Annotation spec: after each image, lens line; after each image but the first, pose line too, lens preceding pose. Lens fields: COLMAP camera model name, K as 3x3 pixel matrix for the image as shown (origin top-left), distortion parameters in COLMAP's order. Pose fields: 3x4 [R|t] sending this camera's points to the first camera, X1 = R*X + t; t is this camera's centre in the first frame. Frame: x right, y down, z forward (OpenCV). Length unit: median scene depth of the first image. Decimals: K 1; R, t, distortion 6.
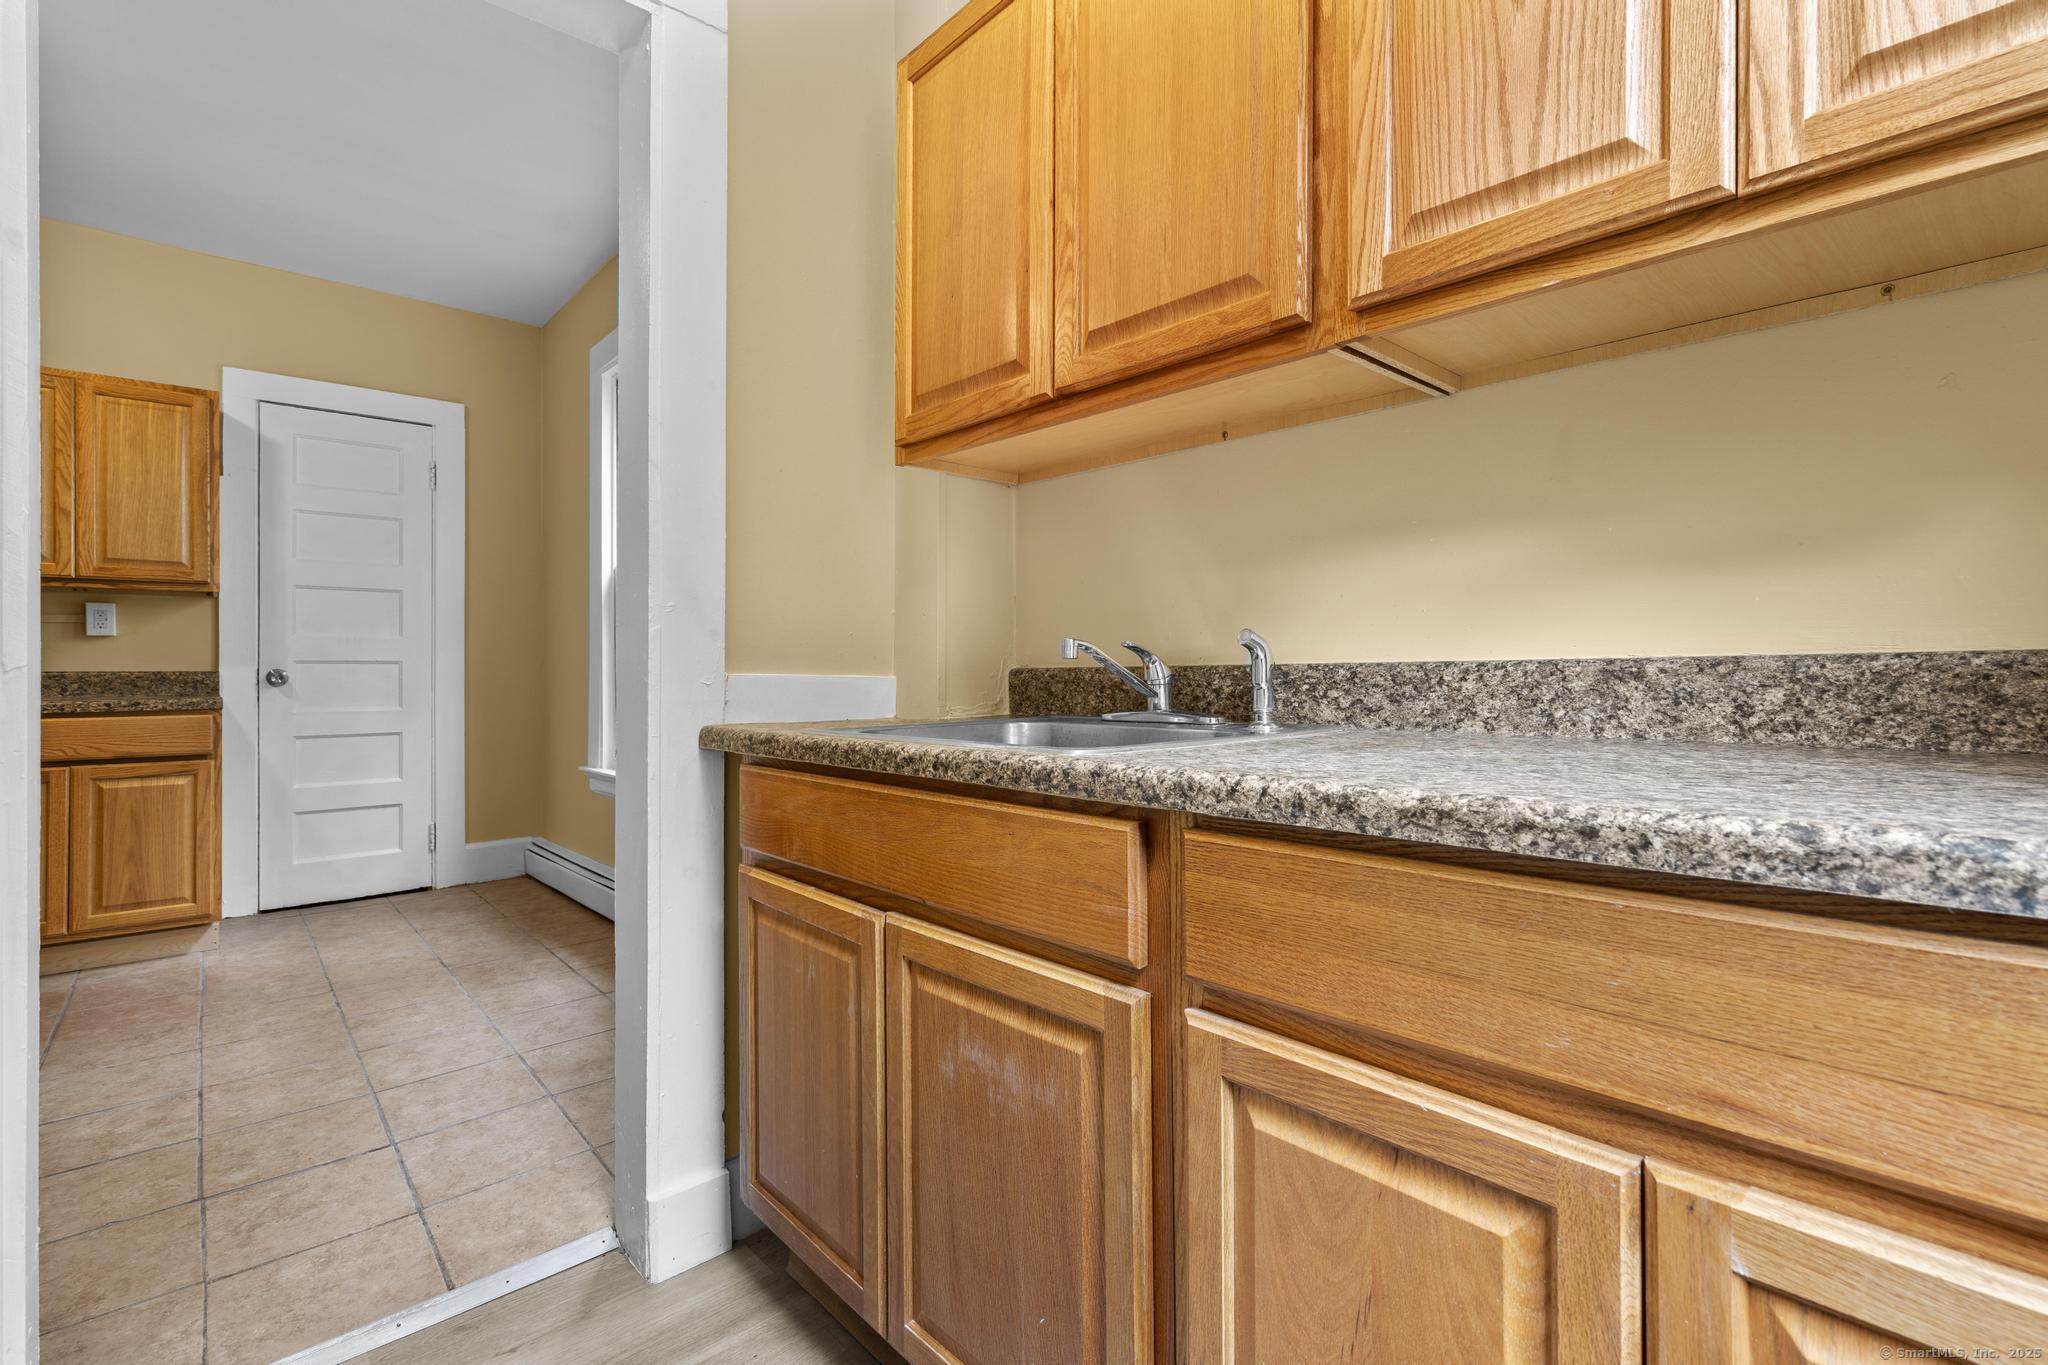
lens RADIAL K [[924.0, 0, 1018.8], [0, 924.0, 679.6], [0, 0, 1]] dist [-0.008096, 0.003480]
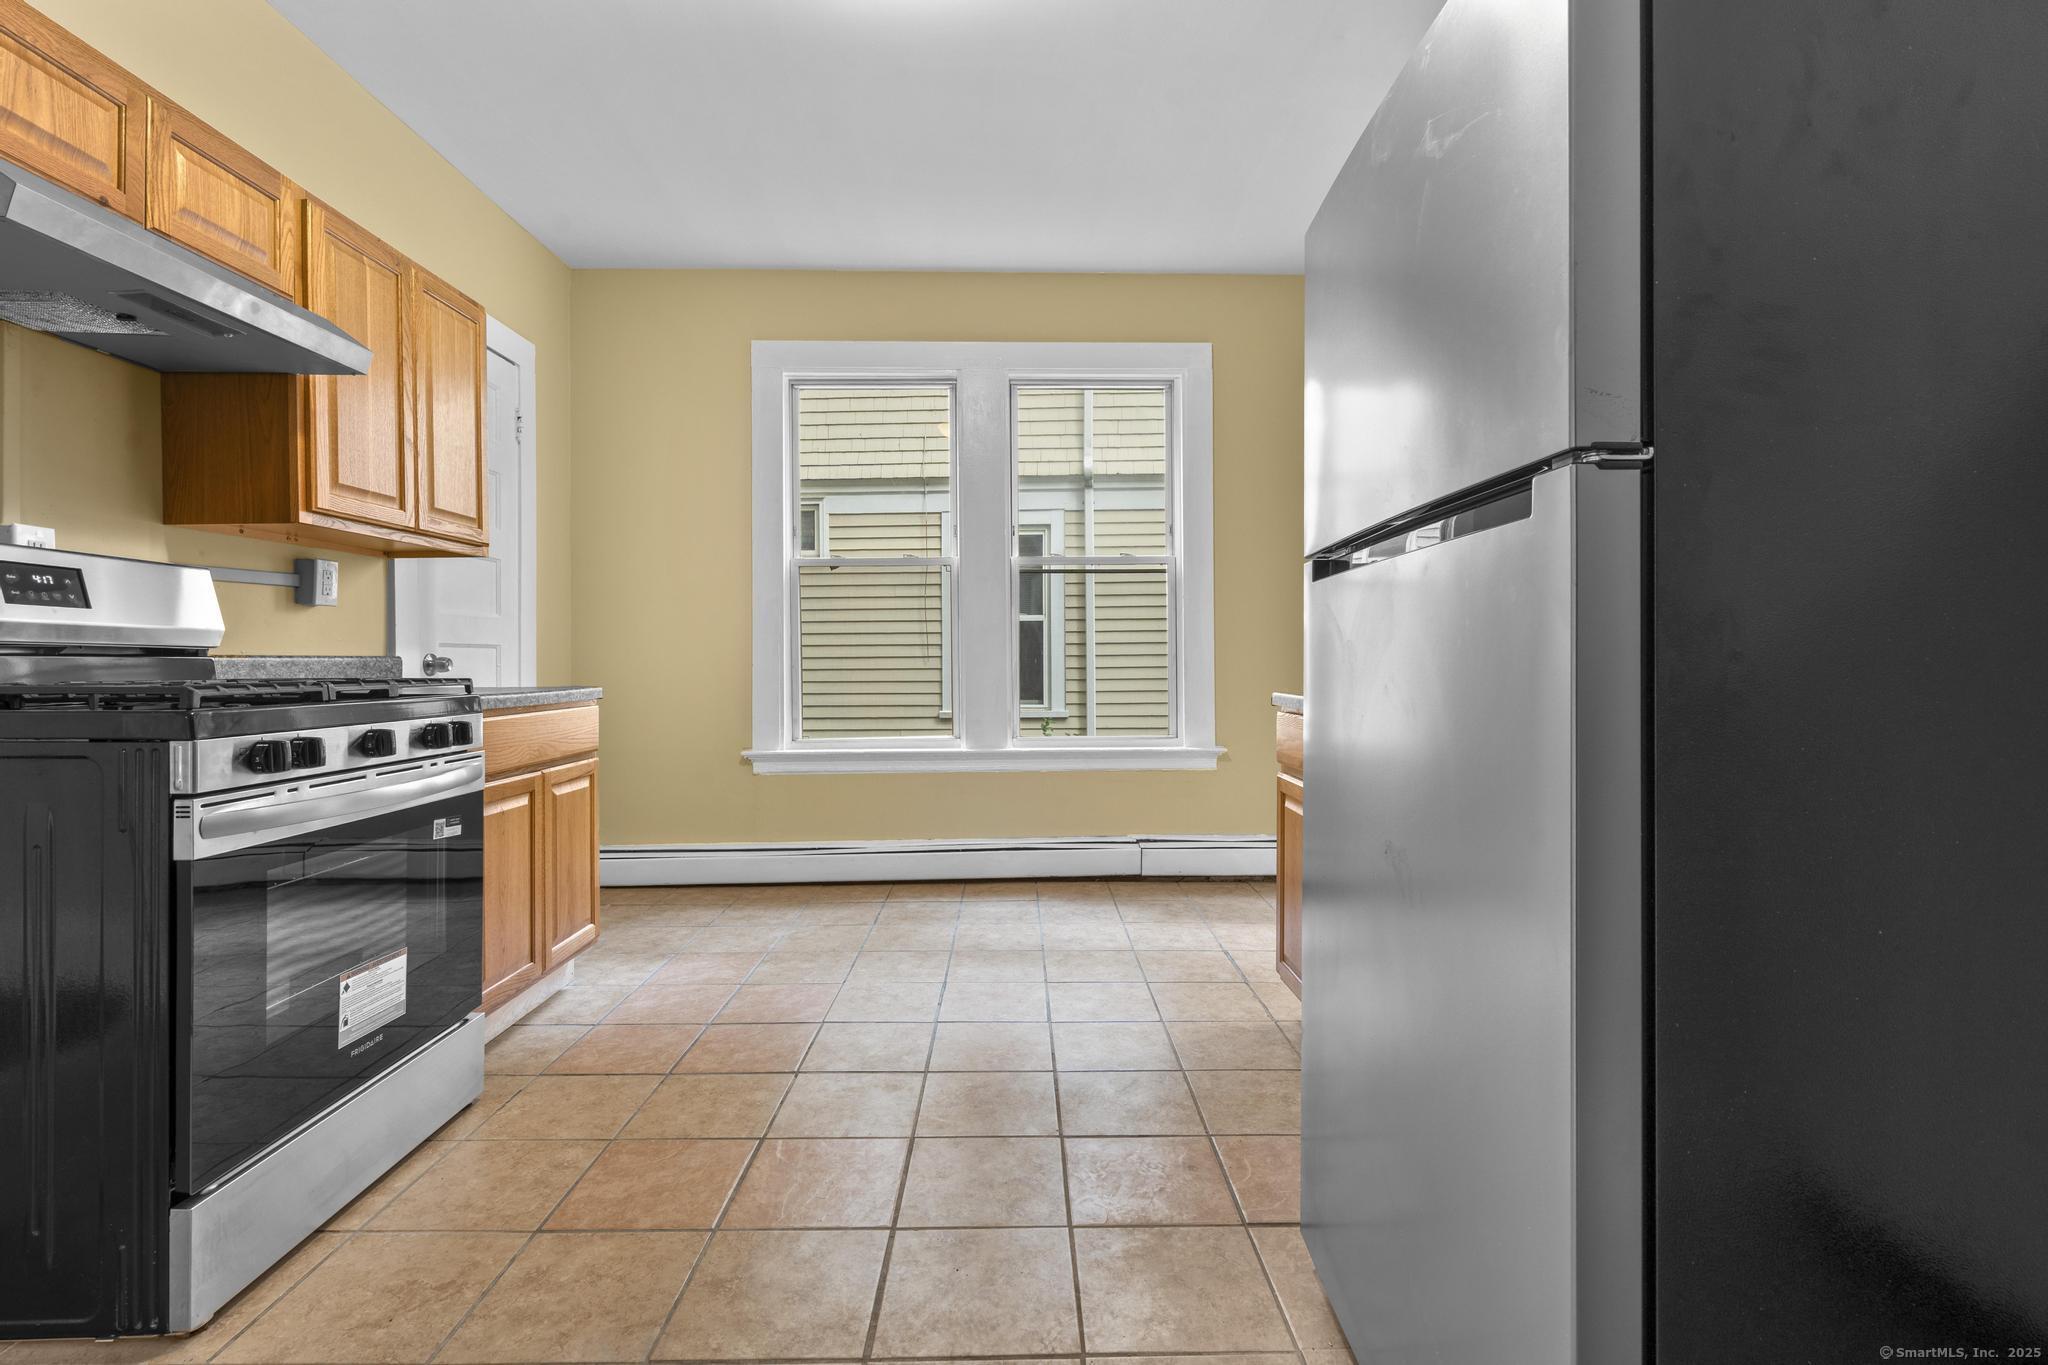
lens RADIAL K [[924.0, 0, 1022.7], [0, 924.0, 660.1], [0, 0, 1]] dist [-0.008096, 0.003480]
pose [[0.653049, 0.001194, 0.757314, -3.215312], [0.007108, 0.999945, -0.007706, 0.014606], [-0.757282, 0.010415, 0.653005, 0.319911]]
